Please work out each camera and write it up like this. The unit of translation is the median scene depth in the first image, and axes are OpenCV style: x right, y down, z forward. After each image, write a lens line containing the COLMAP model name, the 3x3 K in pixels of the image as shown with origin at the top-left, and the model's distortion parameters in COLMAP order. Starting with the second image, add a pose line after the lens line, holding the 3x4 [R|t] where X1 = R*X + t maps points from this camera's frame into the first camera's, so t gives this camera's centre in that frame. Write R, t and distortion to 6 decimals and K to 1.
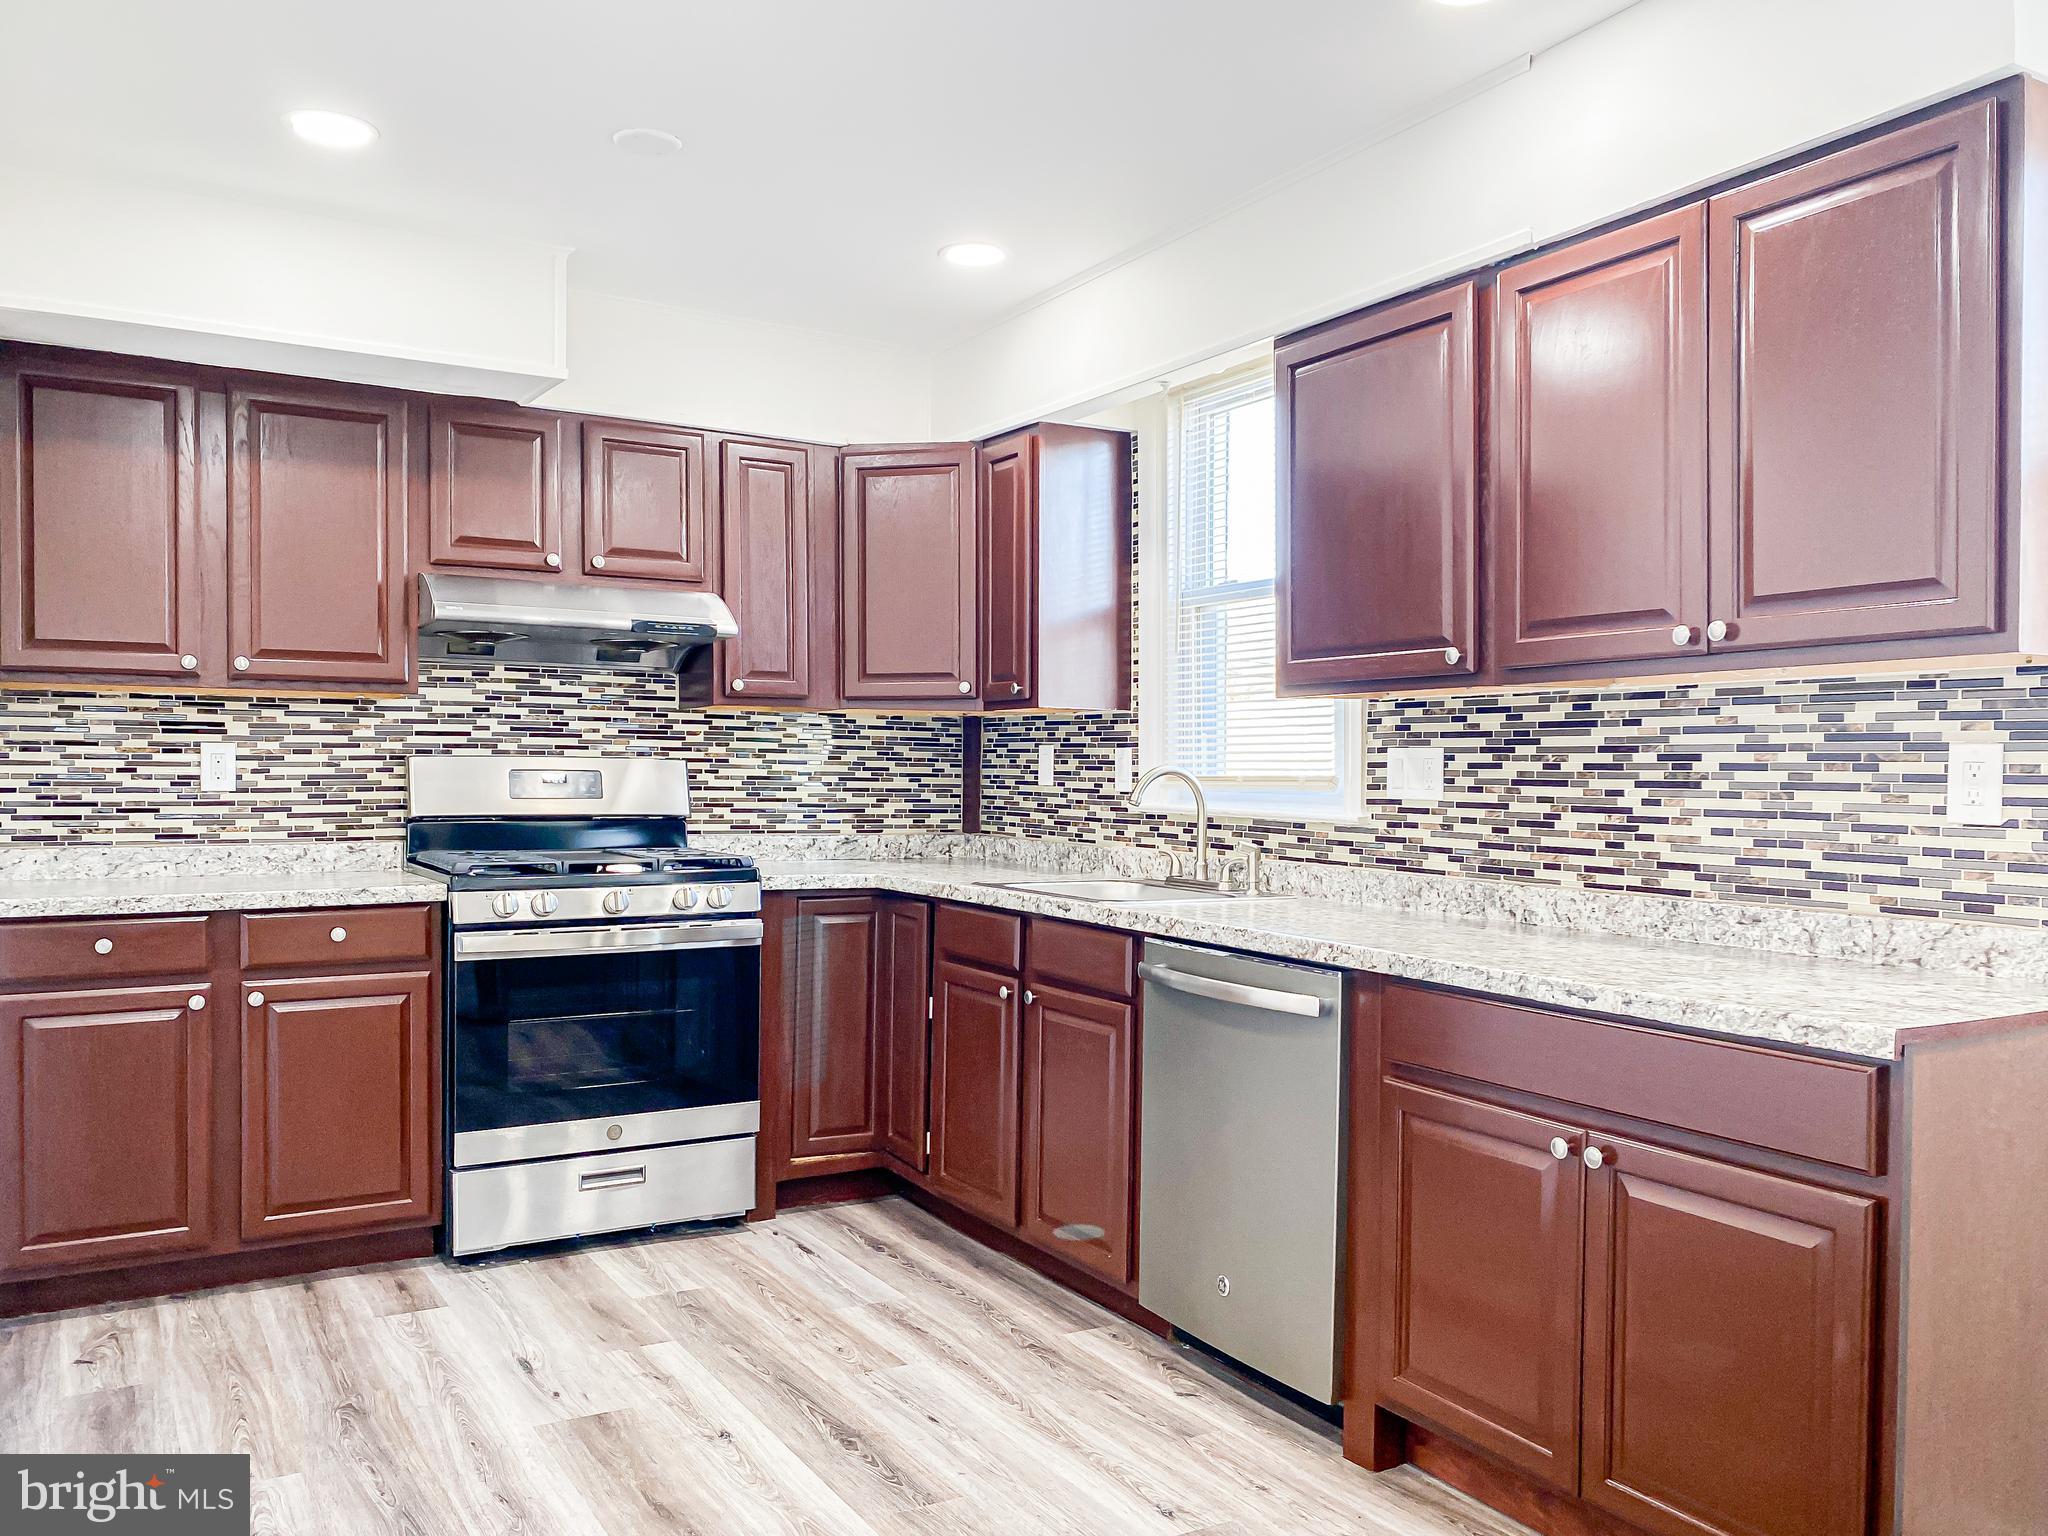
lens RADIAL K [[1594.3, 0, 1030.5], [0, 1594.3, 792.6], [0, 0, 1]] dist [0.081397, -0.107364]
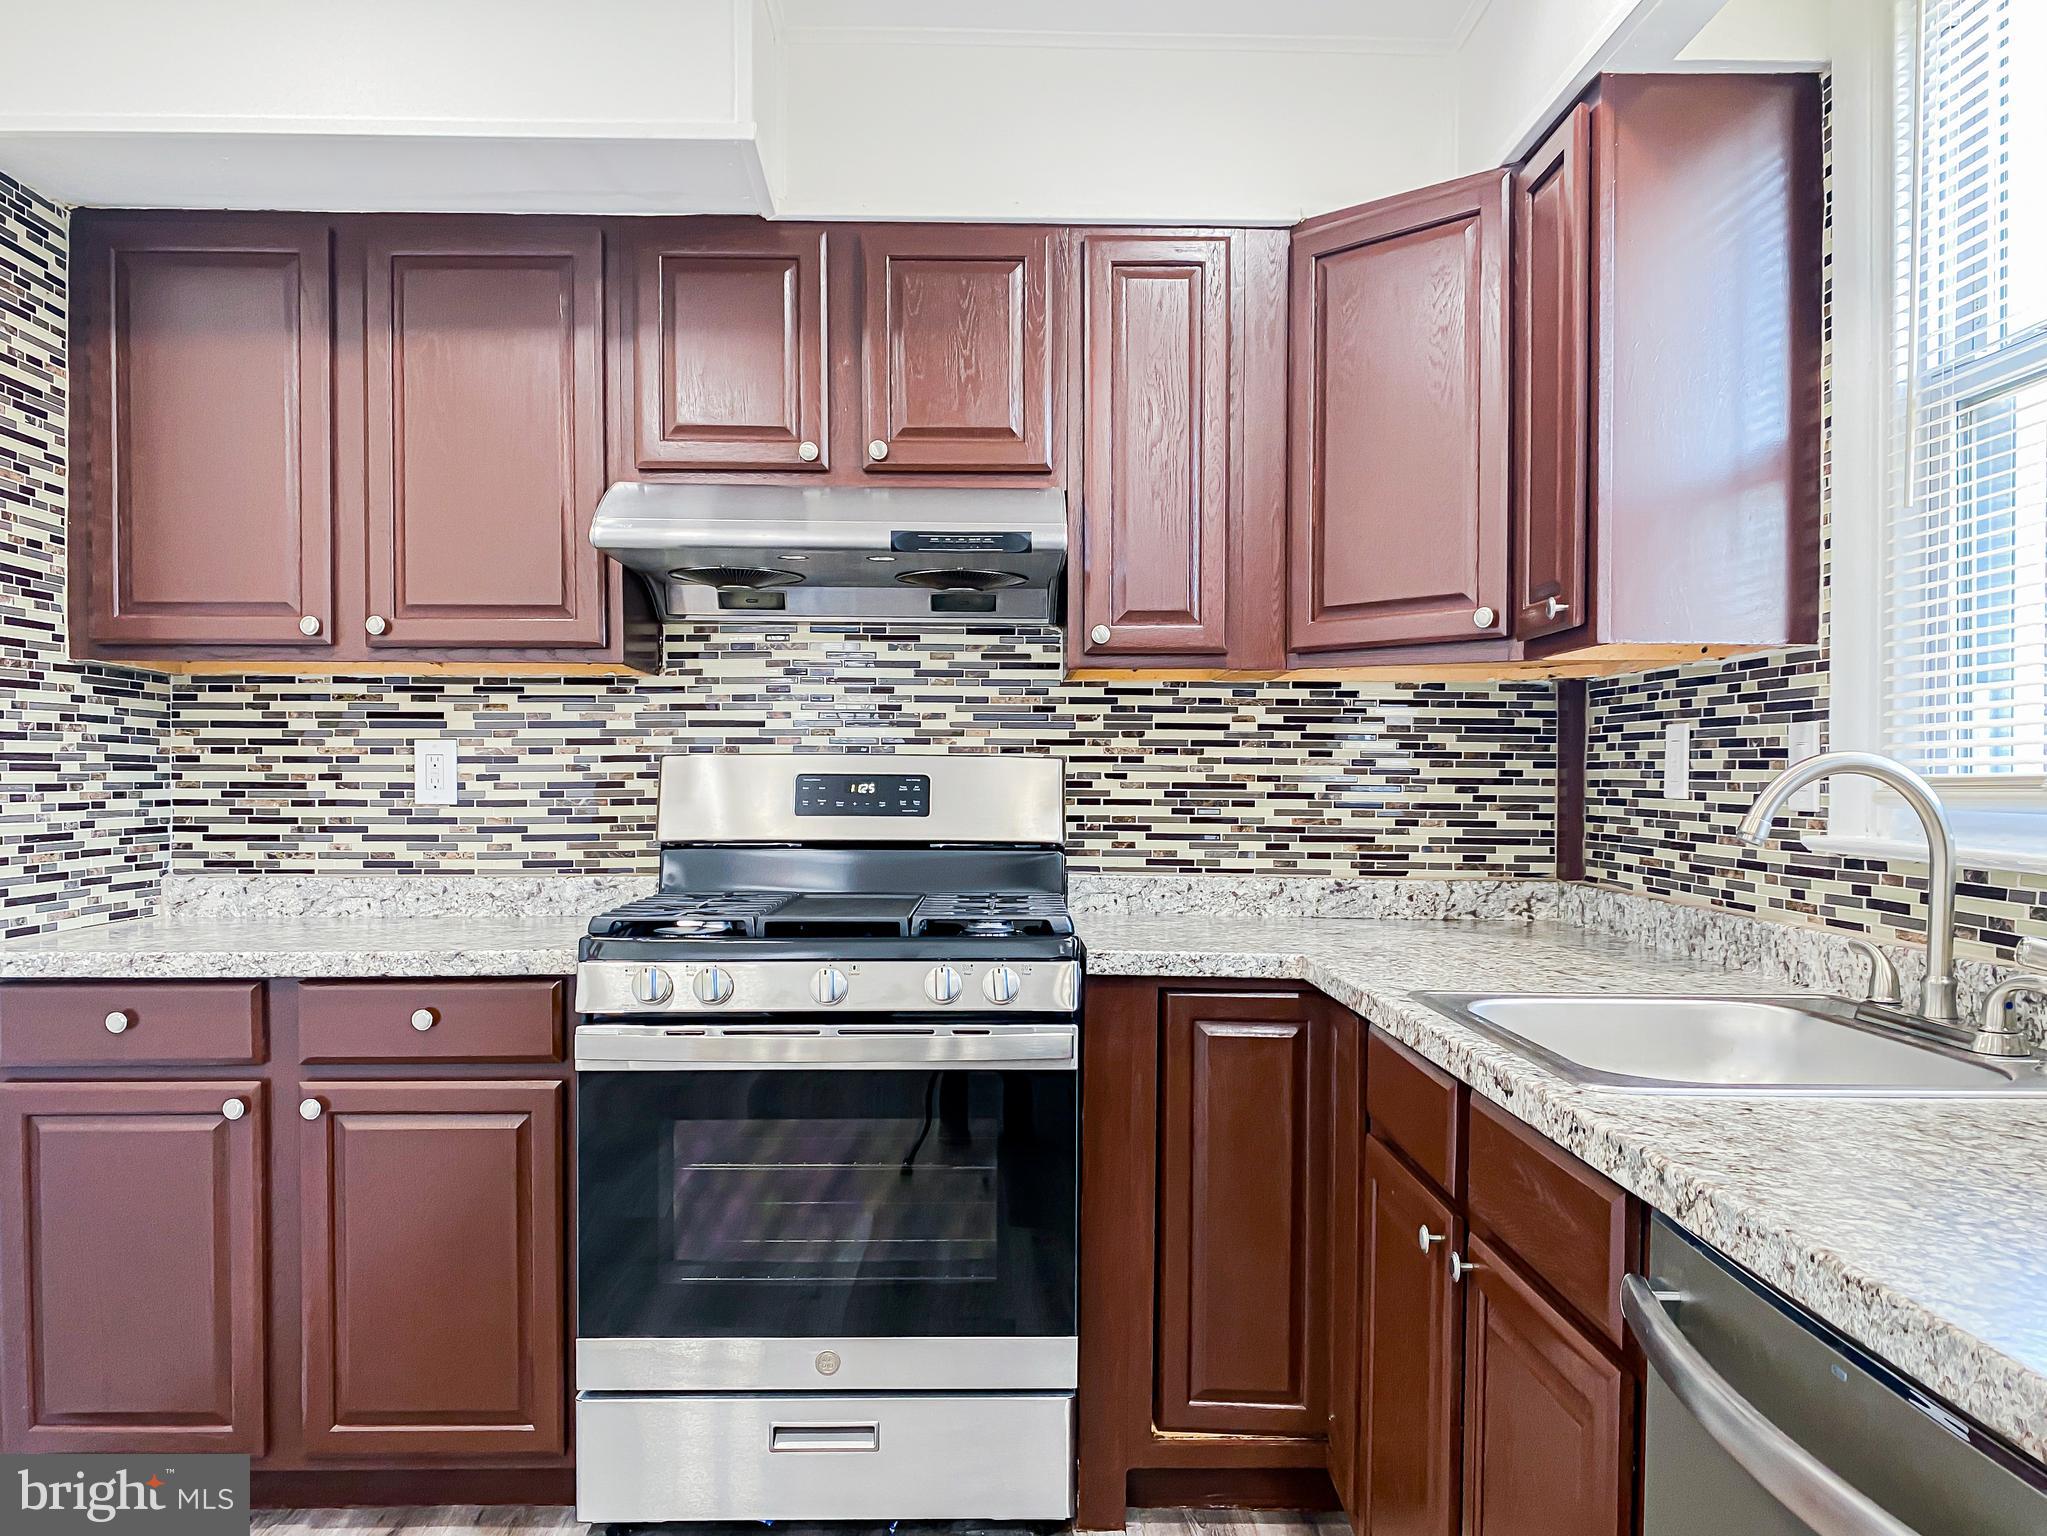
lens RADIAL K [[1593.5, 0, 1038.9], [0, 1593.5, 807.7], [0, 0, 1]] dist [0.081397, -0.107364]
pose [[0.865834, 0.004028, -0.500315, 0.123370], [-0.003818, 0.999992, 0.001445, -0.001626], [0.500316, 0.000659, 0.865842, 0.538403]]
